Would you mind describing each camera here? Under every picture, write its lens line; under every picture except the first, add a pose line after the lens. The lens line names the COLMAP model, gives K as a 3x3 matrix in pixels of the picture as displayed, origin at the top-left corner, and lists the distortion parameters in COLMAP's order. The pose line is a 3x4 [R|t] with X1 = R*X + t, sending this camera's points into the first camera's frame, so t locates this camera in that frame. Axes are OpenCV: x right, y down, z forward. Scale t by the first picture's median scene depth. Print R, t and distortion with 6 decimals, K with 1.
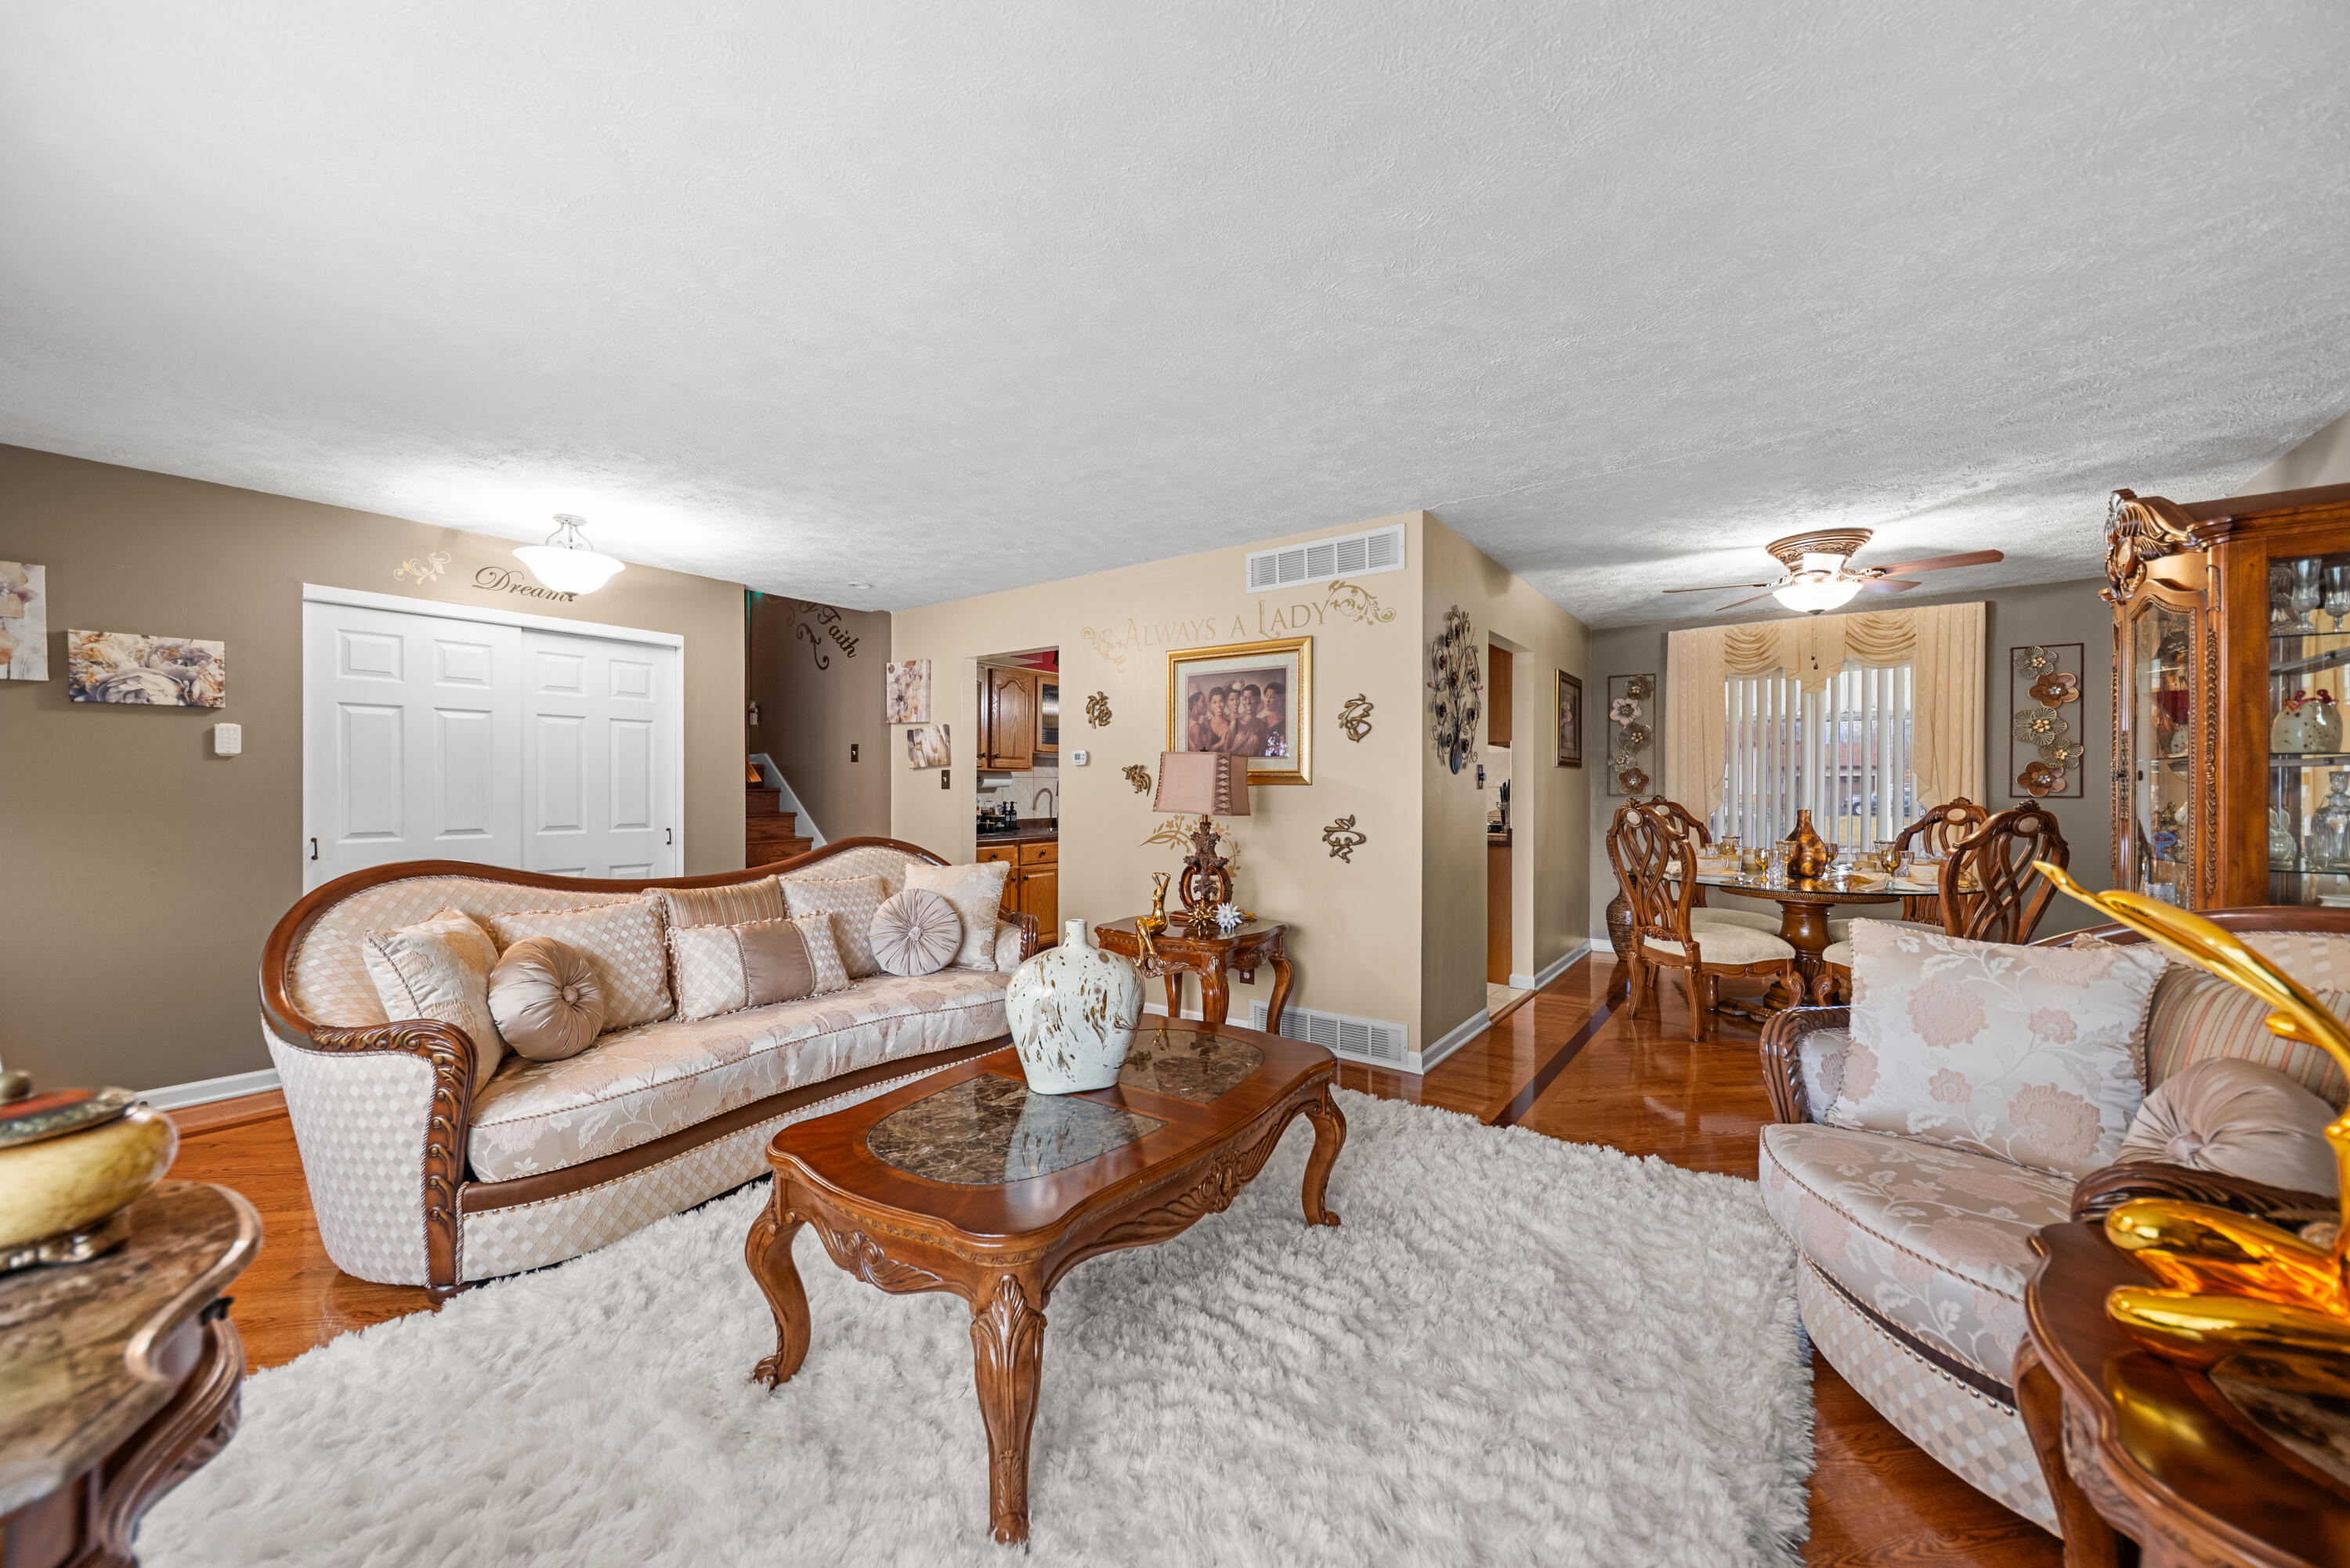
lens RADIAL K [[847.9, 0, 1185.2], [0, 847.9, 785.6], [0, 0, 1]] dist [0.000653, 0.000045]
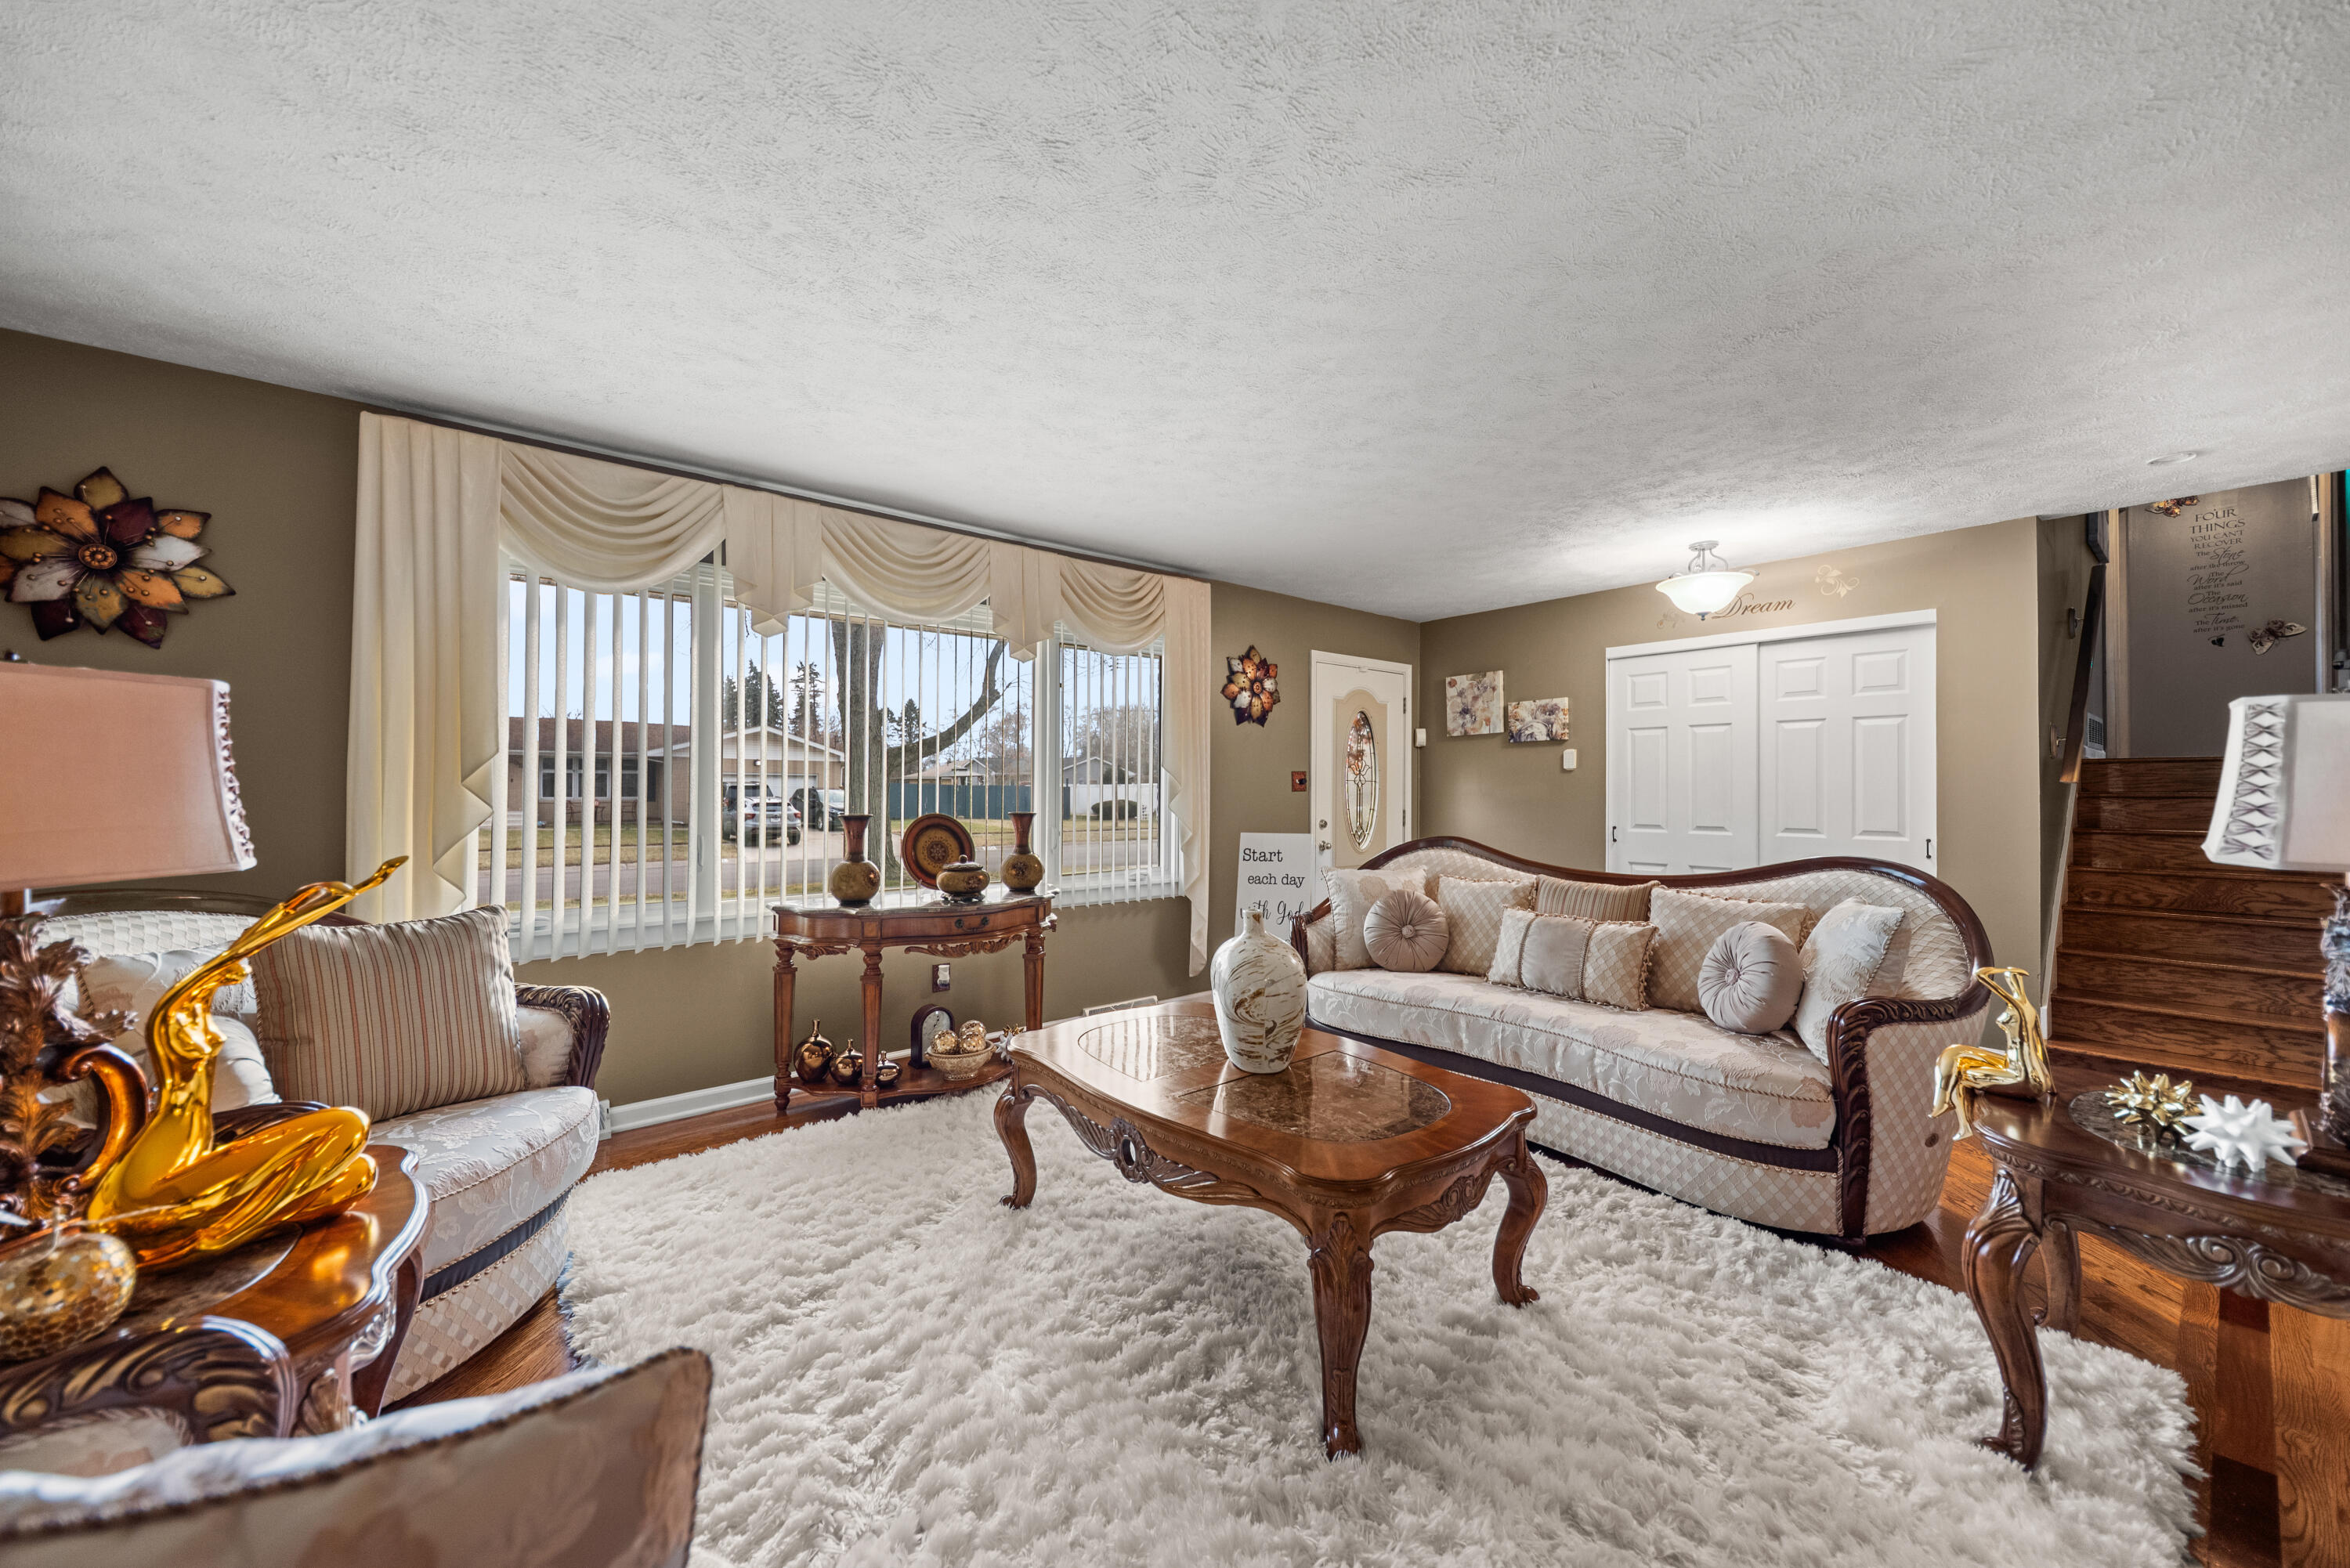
lens RADIAL K [[847.9, 0, 1176.5], [0, 847.9, 791.2], [0, 0, 1]] dist [0.000653, 0.000045]
pose [[-0.214486, 0.005627, -0.976711, 0.570545], [0.006450, 0.999970, 0.004345, -0.009204], [0.976706, -0.005368, -0.214516, 0.674326]]
